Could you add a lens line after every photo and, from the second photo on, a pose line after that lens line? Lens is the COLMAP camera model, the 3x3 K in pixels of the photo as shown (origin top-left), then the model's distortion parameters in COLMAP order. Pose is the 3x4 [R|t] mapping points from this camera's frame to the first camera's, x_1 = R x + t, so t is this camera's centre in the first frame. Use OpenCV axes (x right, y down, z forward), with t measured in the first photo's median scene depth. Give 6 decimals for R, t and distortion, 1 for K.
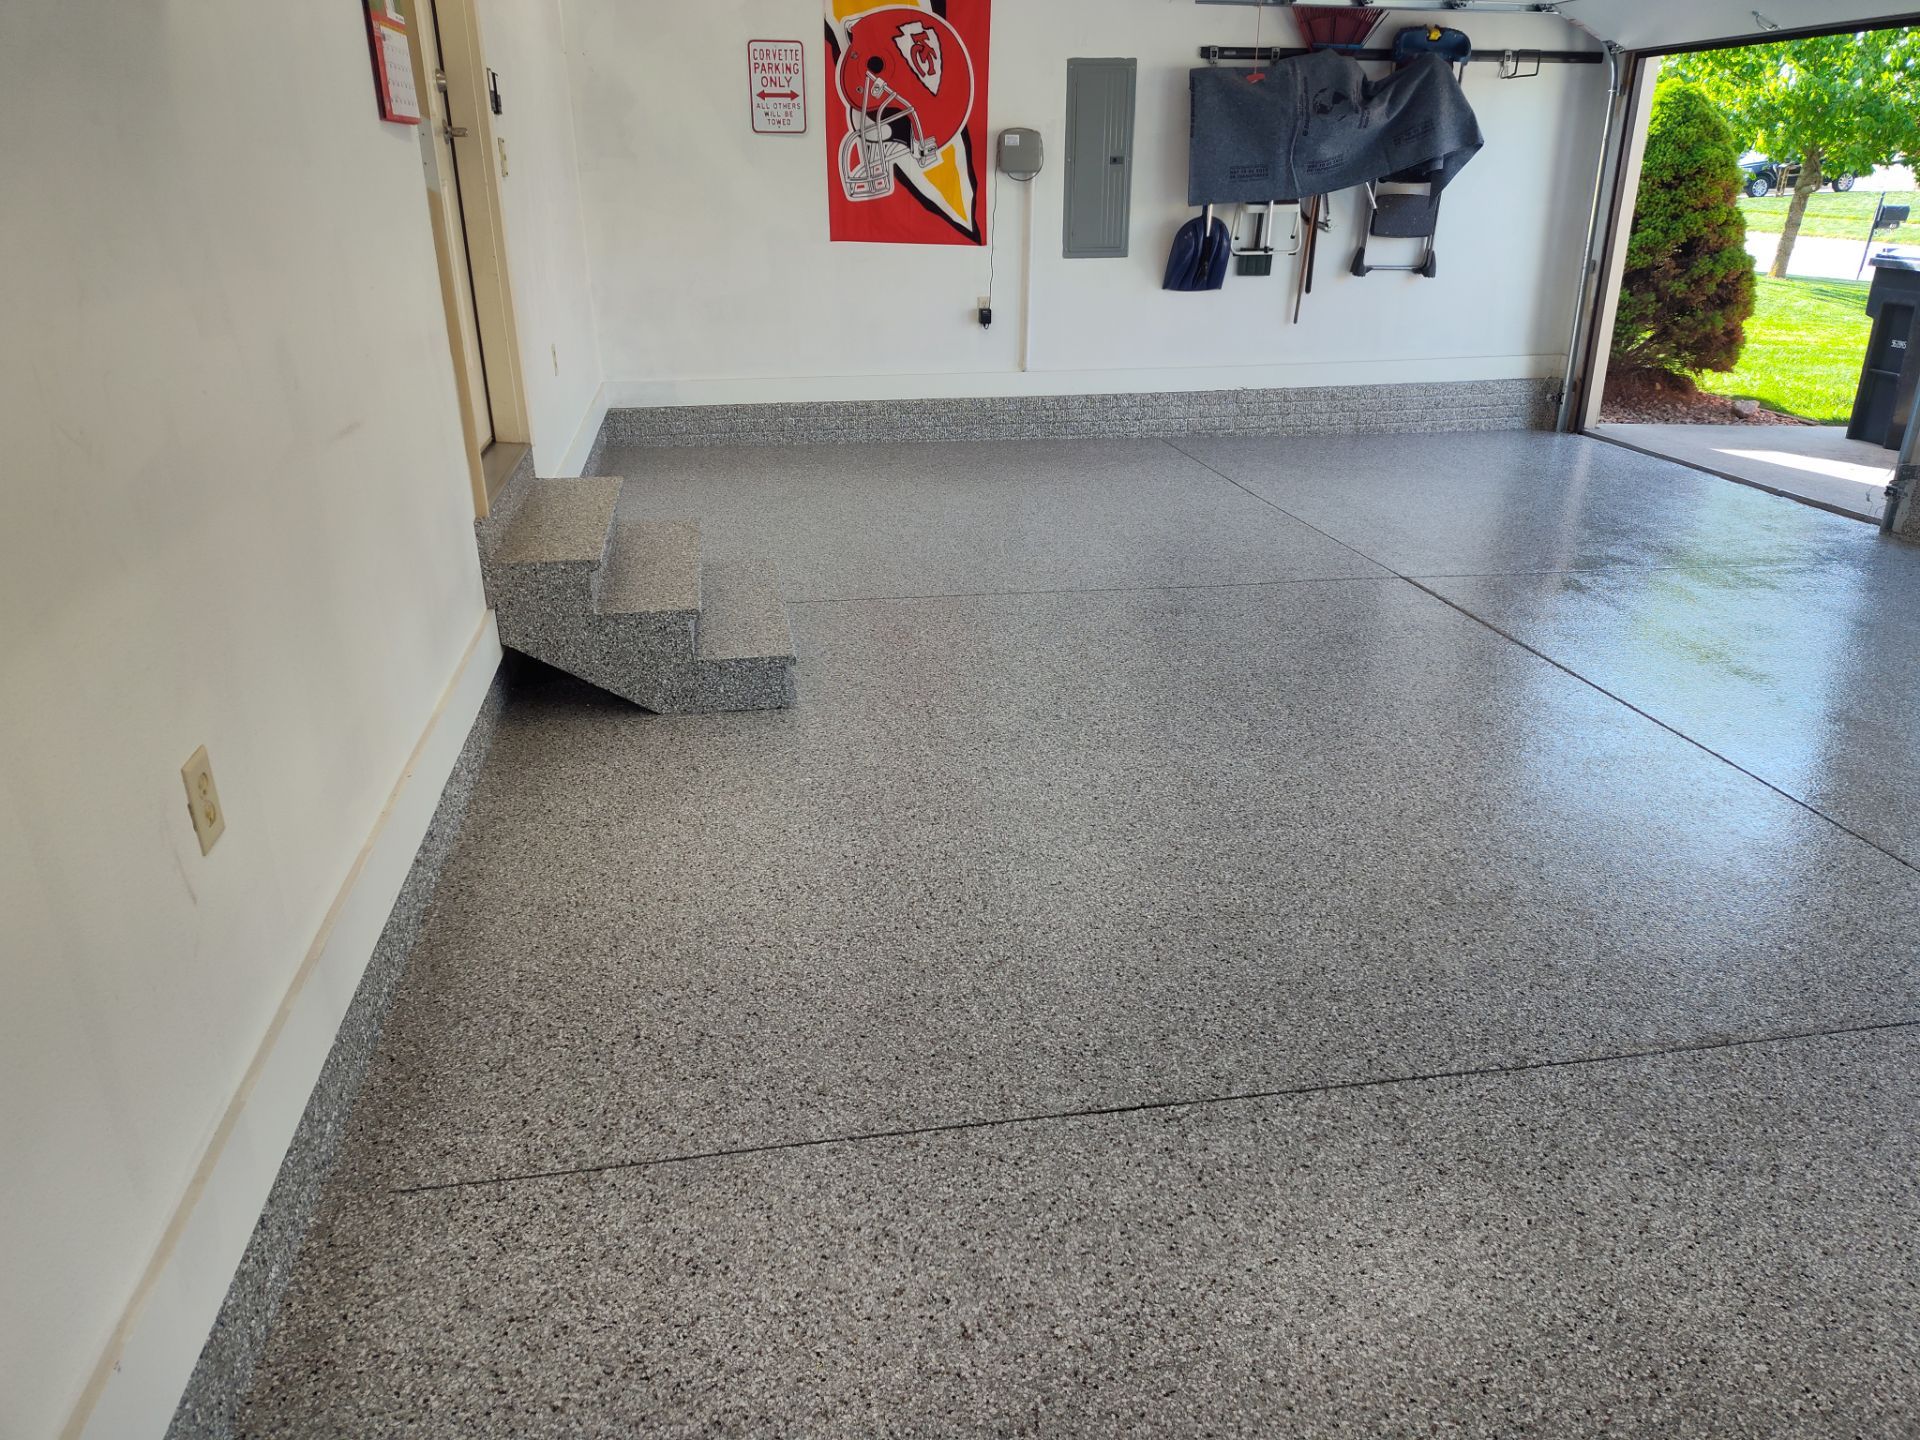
lens RADIAL K [[1297.4, 0, 964.8], [0, 1297.4, 717.9], [0, 0, 1]] dist [0.040354, -0.041820]
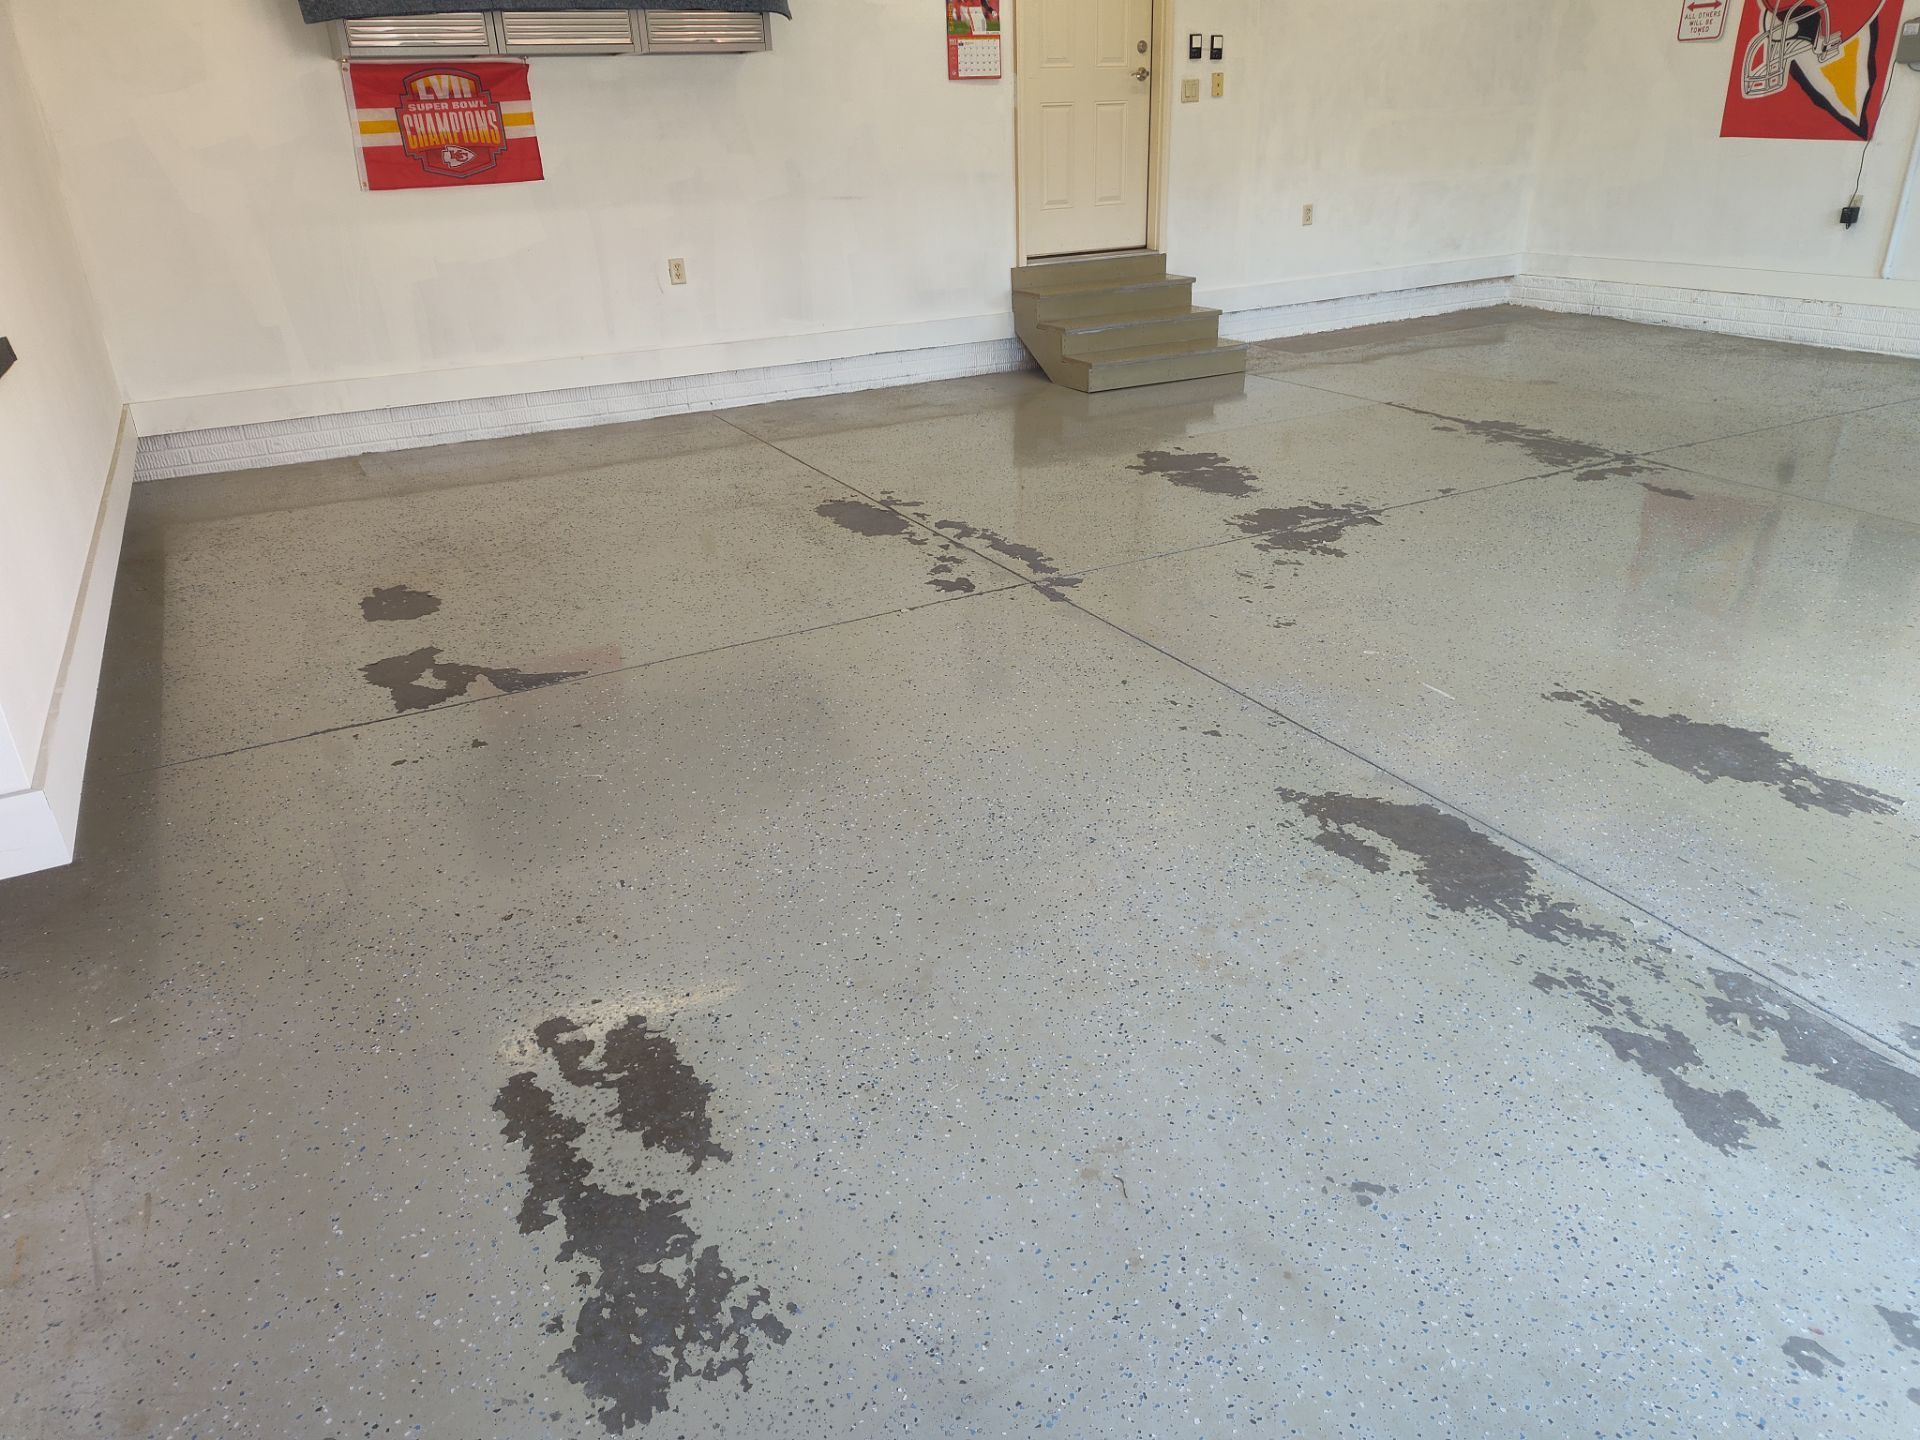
lens RADIAL K [[1297.4, 0, 964.2], [0, 1297.4, 712.9], [0, 0, 1]] dist [0.040354, -0.041820]
pose [[0.315120, 0.379894, -0.869701, 0.836437], [-0.333723, 0.902220, 0.273180, -0.022945], [0.888442, 0.204155, 0.411087, 0.096751]]
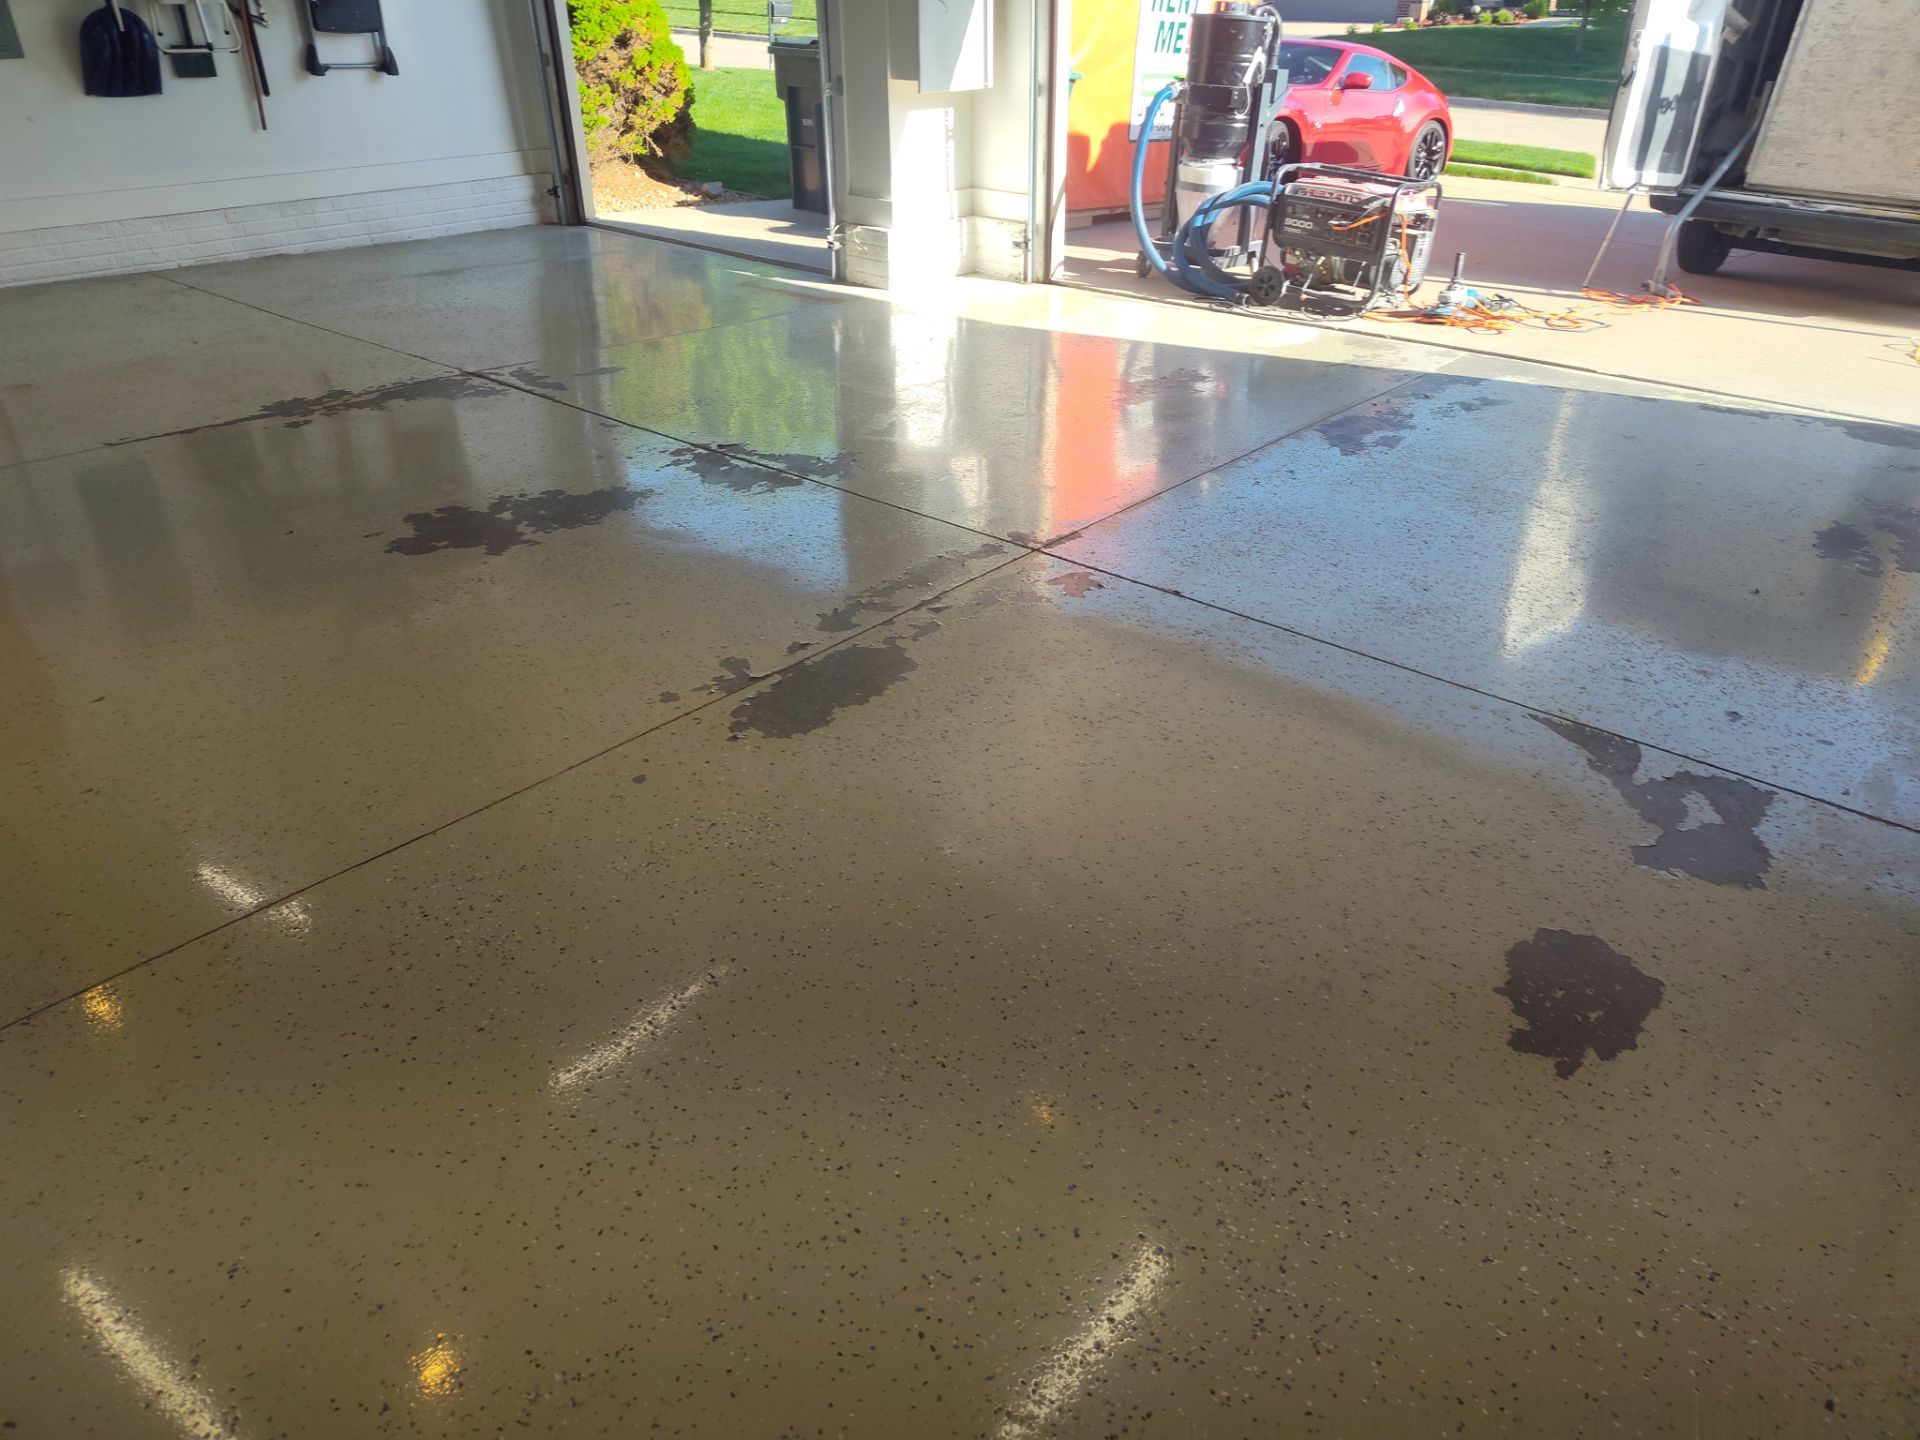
lens RADIAL K [[1297.4, 0, 948.2], [0, 1297.4, 724.3], [0, 0, 1]] dist [0.040354, -0.041820]
pose [[0.767850, -0.310525, 0.560340, -0.028631], [0.234815, 0.950218, 0.204811, 0.024290], [-0.596044, -0.025688, 0.802541, -0.050336]]
